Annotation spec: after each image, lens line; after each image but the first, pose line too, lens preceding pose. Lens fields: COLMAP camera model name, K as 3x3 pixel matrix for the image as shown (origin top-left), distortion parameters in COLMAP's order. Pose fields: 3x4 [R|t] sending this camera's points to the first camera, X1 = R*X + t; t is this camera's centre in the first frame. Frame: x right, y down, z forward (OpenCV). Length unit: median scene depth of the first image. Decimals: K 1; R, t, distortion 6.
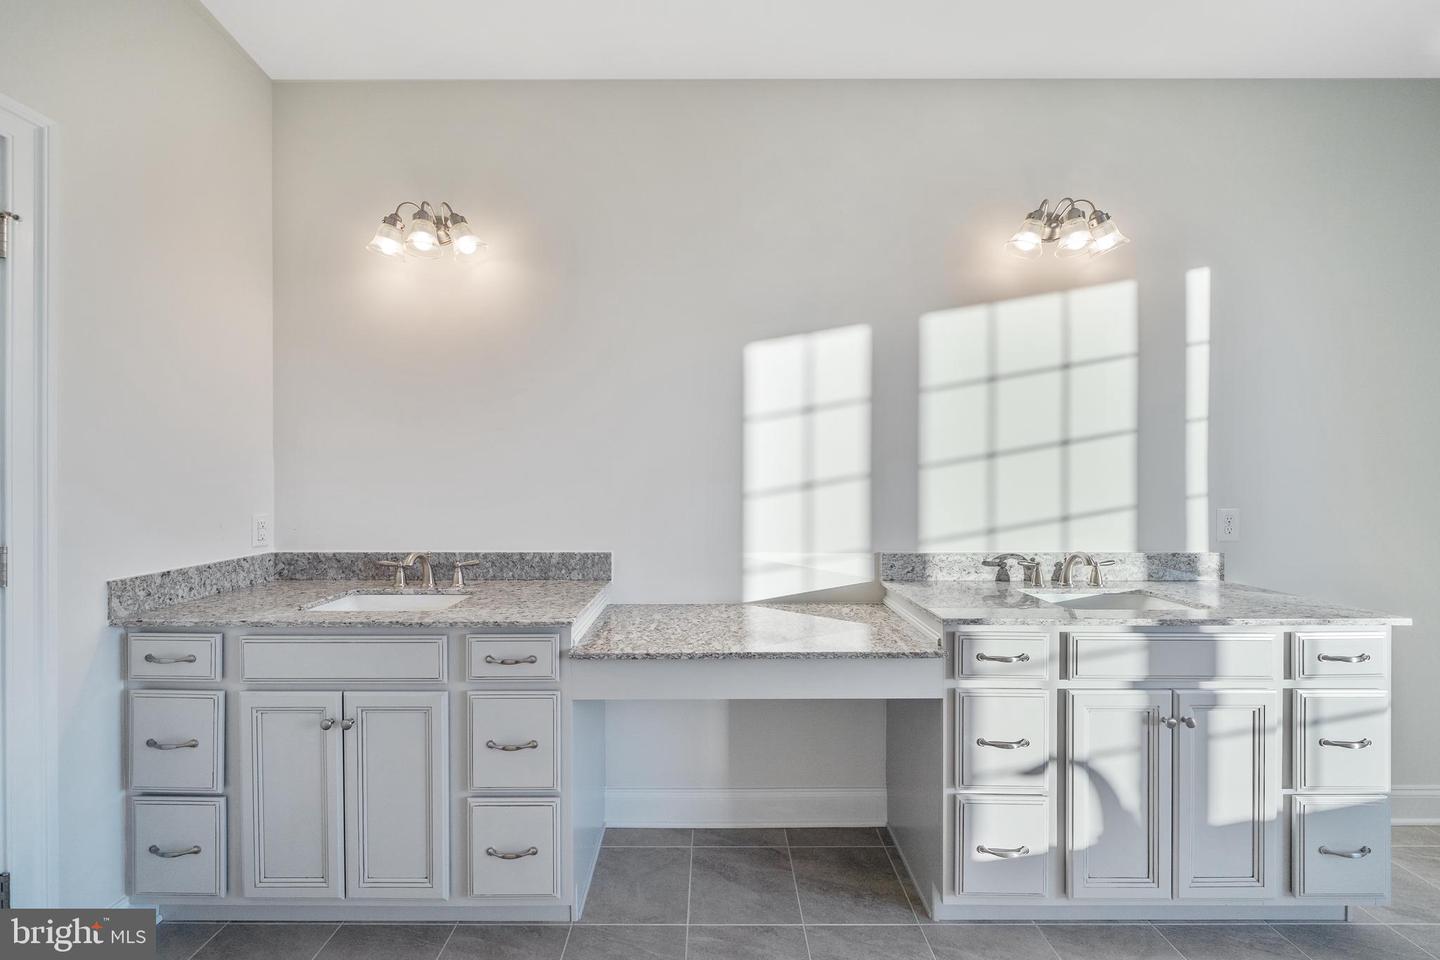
lens RADIAL K [[556.0, 0, 708.3], [0, 556.0, 482.9], [0, 0, 1]] dist [0.000155, -0.000867]
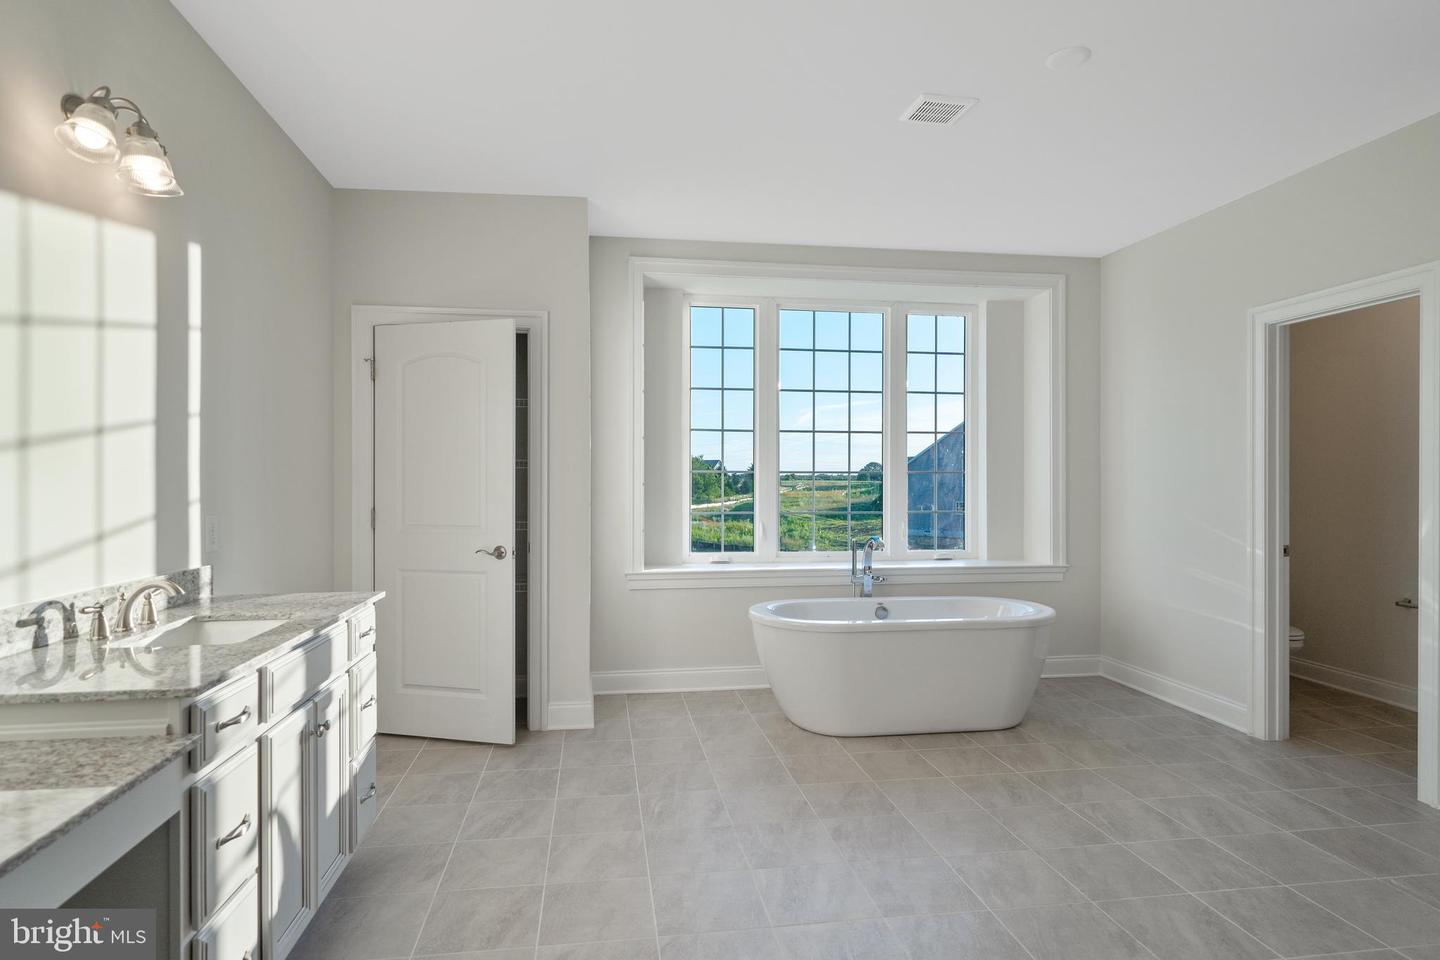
lens RADIAL K [[791.4, 0, 705.2], [0, 791.4, 484.1], [0, 0, 1]] dist [0.000127, 0.000461]
pose [[-0.136894, -0.013555, 0.990493, -0.511373], [0.013165, 0.999793, 0.015502, -0.014382], [-0.990498, 0.015162, -0.136687, 0.403424]]
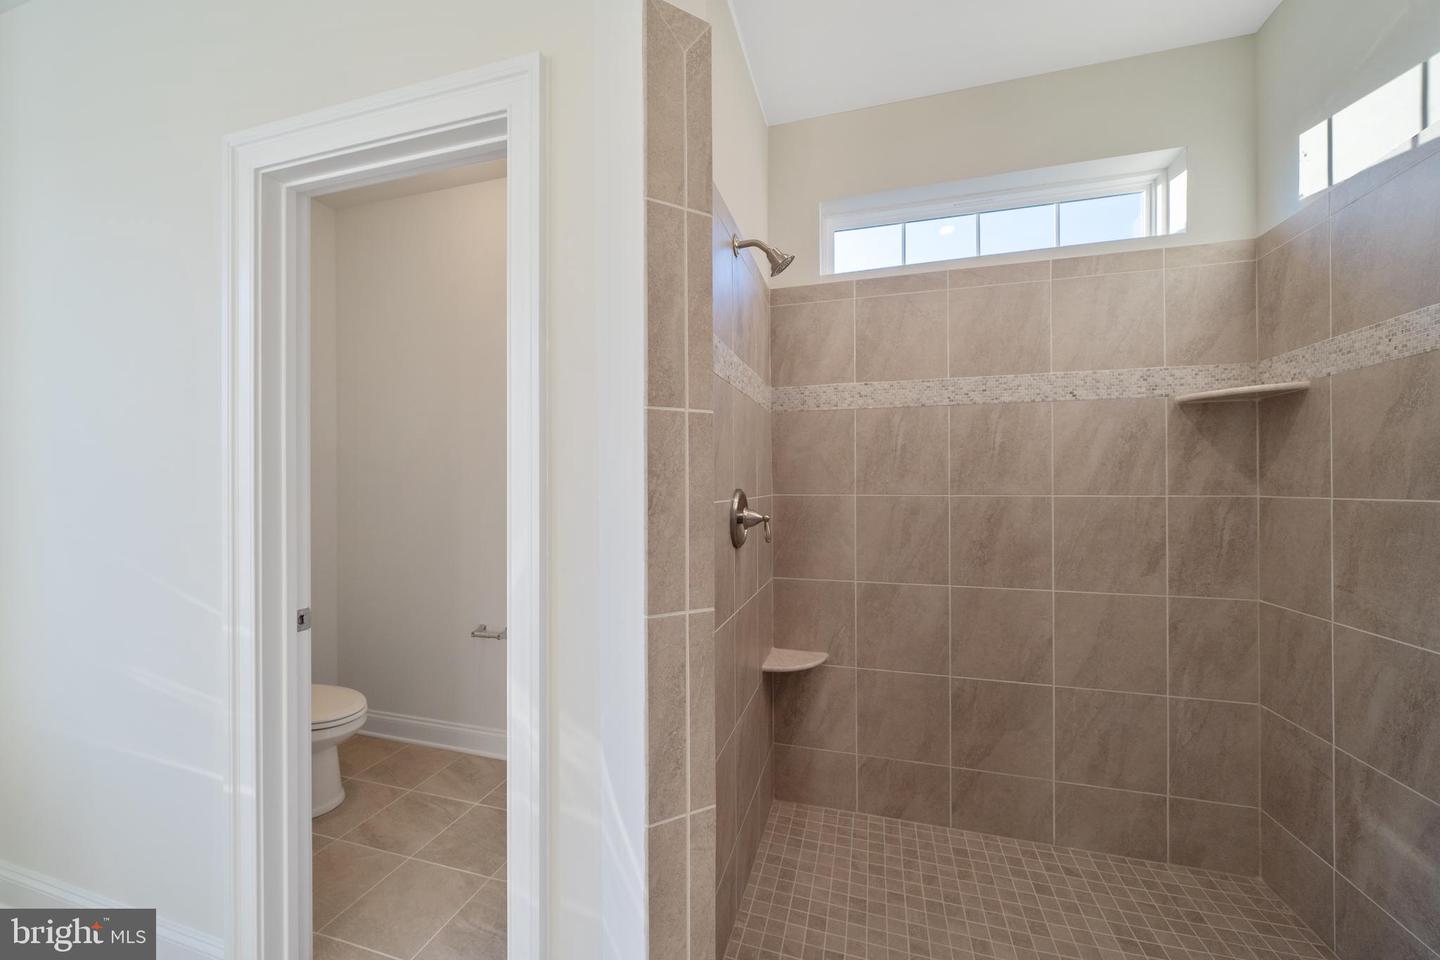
lens RADIAL K [[556.0, 0, 705.2], [0, 556.0, 483.9], [0, 0, 1]] dist [0.000155, -0.000867]
pose [[-0.954841, 0.001507, 0.297114, 0.580778], [0.001878, 0.999998, 0.000964, 0.026076], [-0.297112, 0.001478, -0.954841, -0.825480]]
